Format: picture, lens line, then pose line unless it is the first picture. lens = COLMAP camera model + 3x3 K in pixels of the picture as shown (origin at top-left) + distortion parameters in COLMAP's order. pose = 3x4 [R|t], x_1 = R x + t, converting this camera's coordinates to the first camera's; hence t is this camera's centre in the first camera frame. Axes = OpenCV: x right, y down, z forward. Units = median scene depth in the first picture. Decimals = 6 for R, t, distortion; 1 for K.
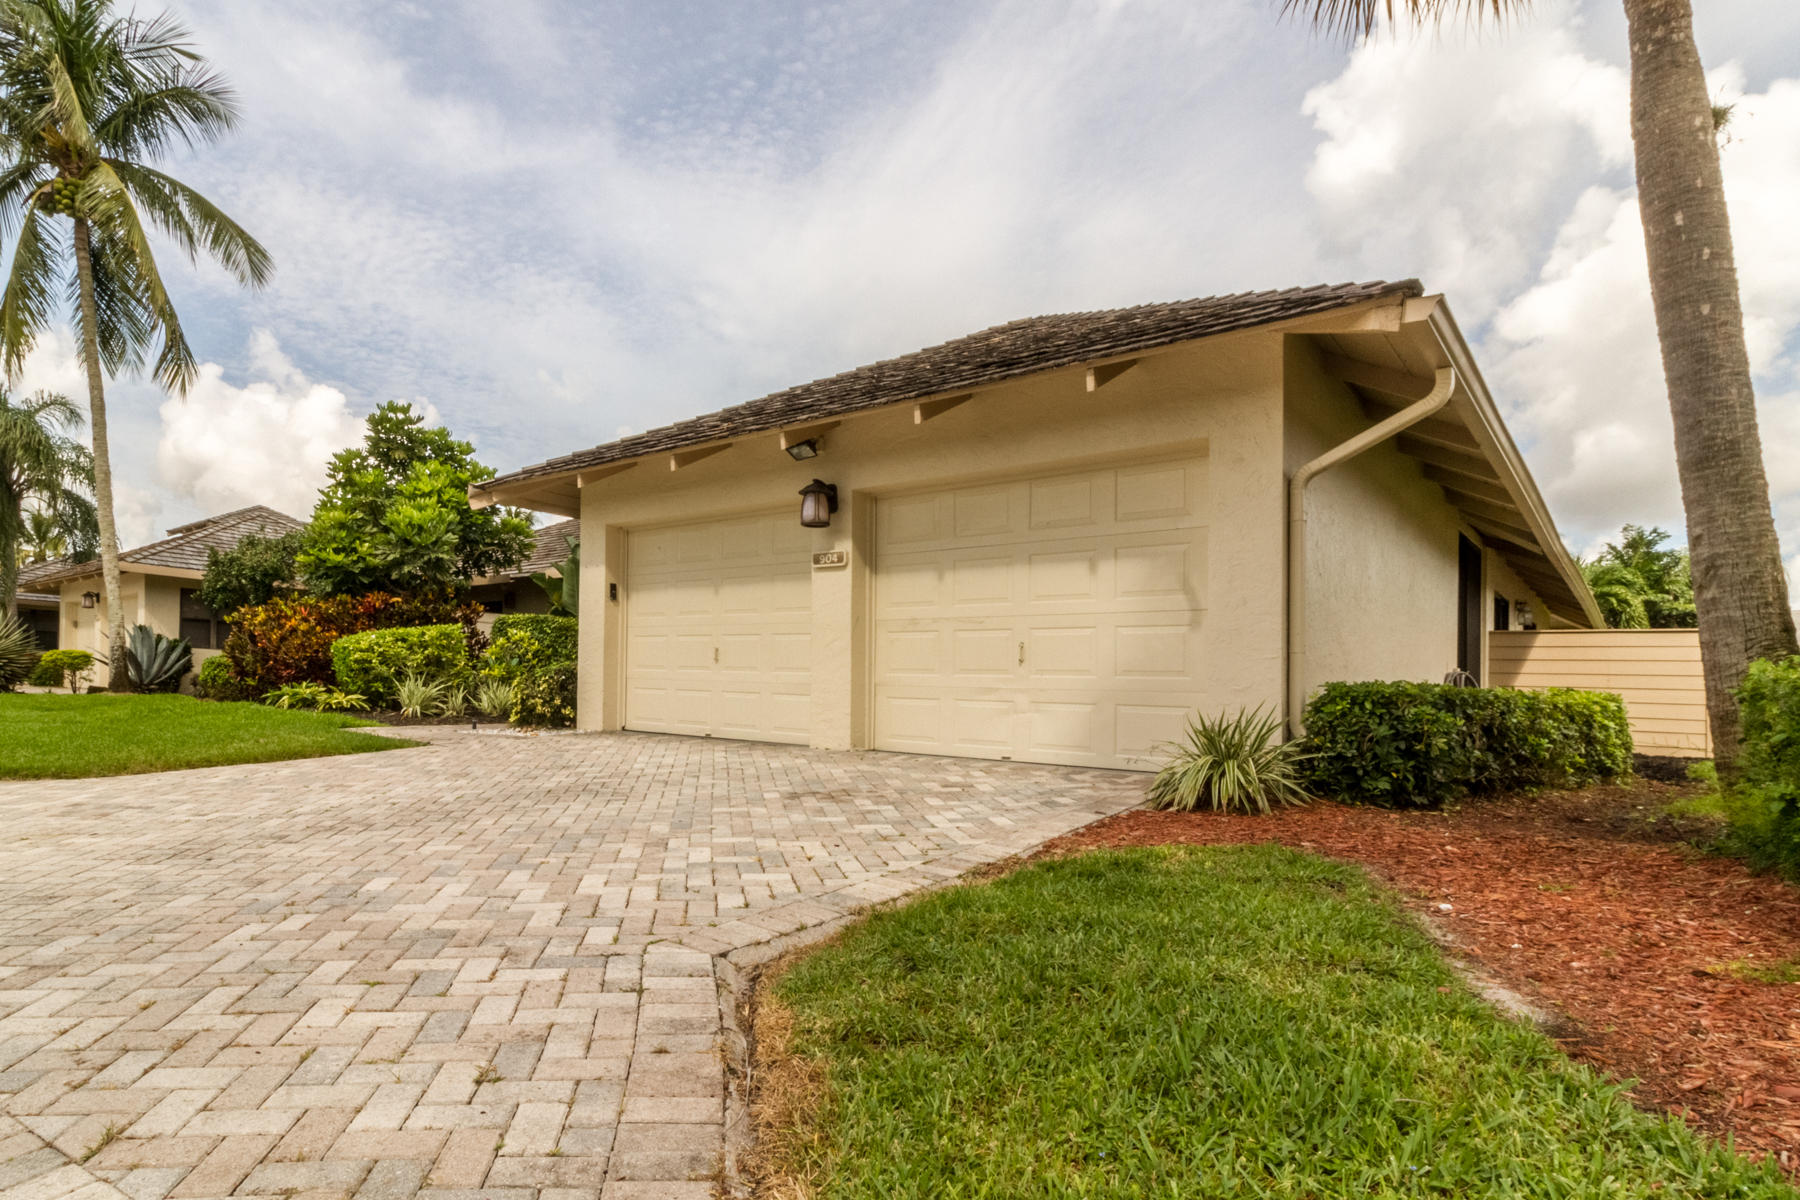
lens RADIAL K [[939.2, 0, 909.9], [0, 939.2, 596.4], [0, 0, 1]] dist [0.003122, 0.000966]
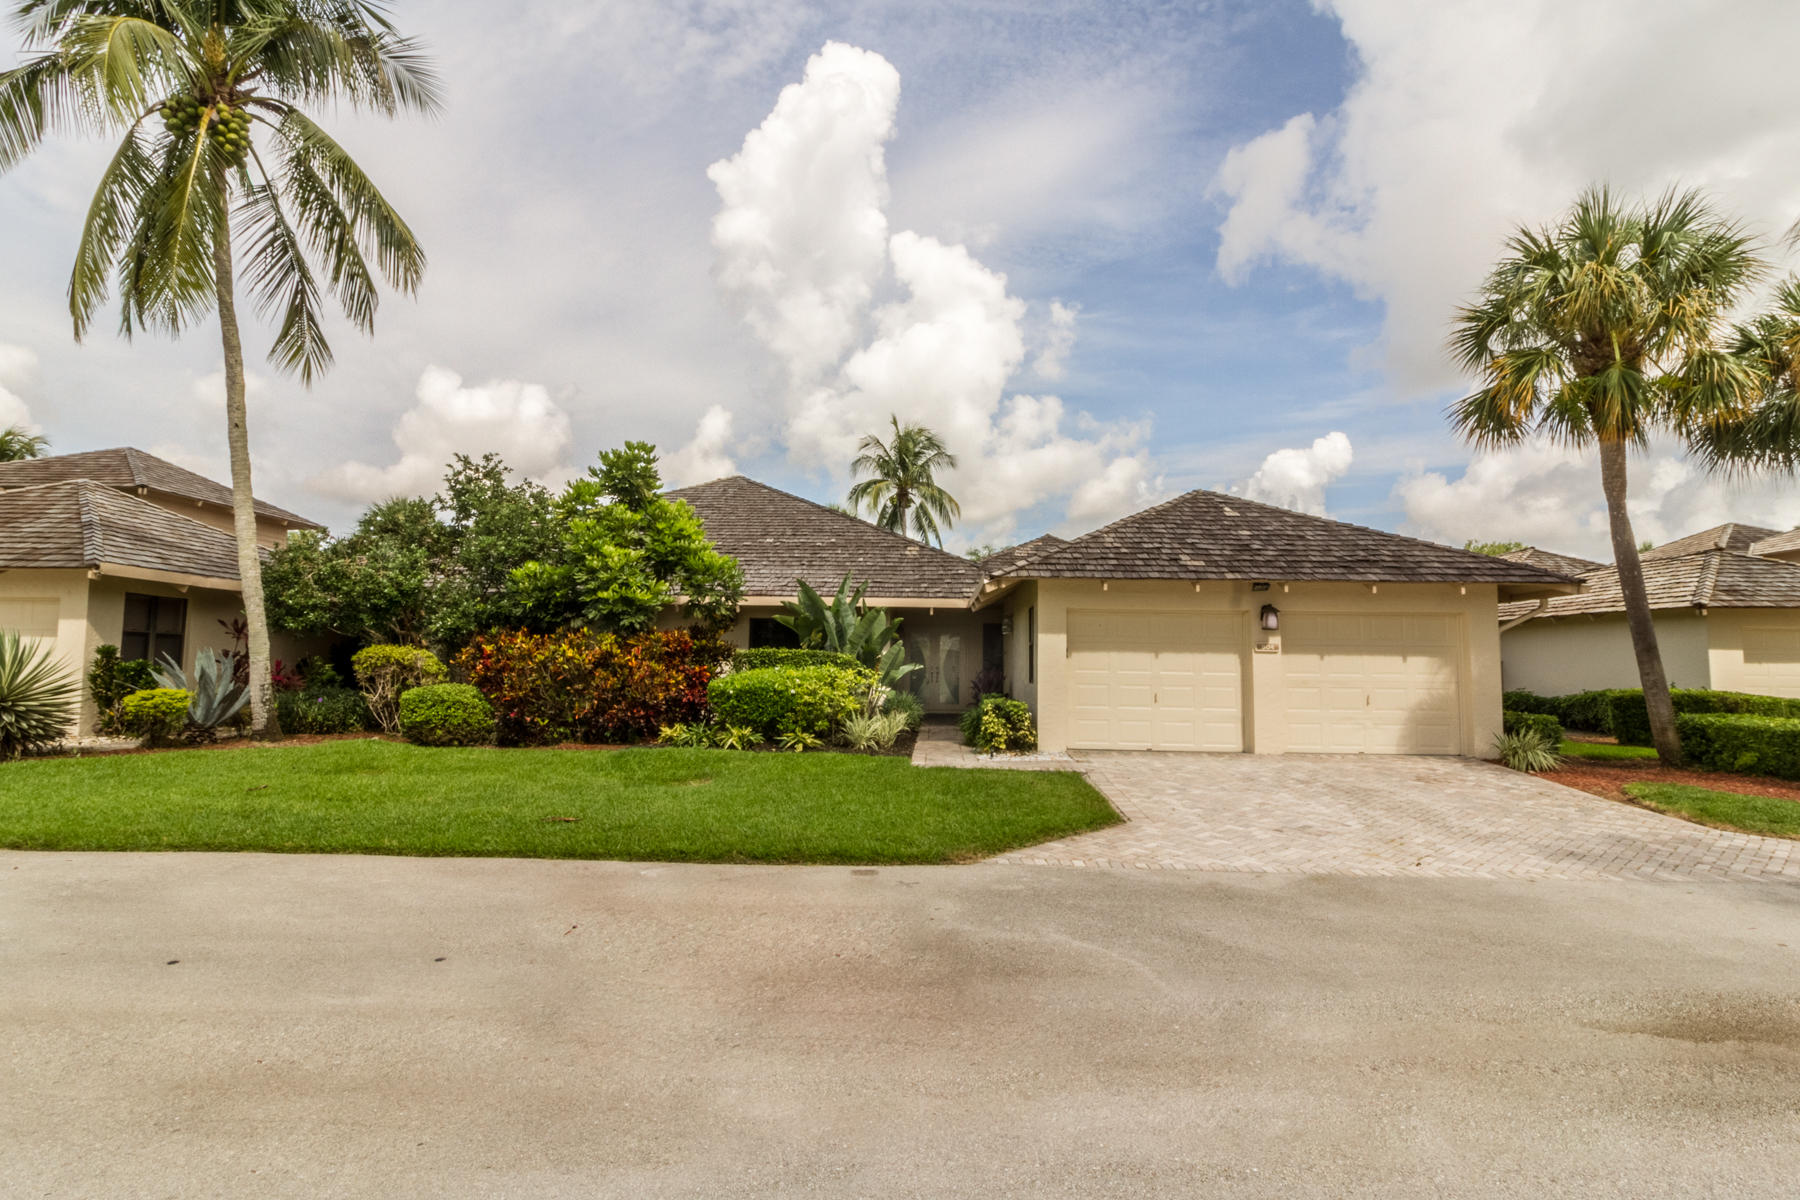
lens RADIAL K [[939.2, 0, 909.9], [0, 939.2, 596.4], [0, 0, 1]] dist [0.003122, 0.000966]
pose [[0.814397, 0.072894, 0.575712, -1.639738], [-0.053822, 0.997291, -0.050136, -0.004310], [-0.577807, 0.009845, 0.816114, -0.046953]]
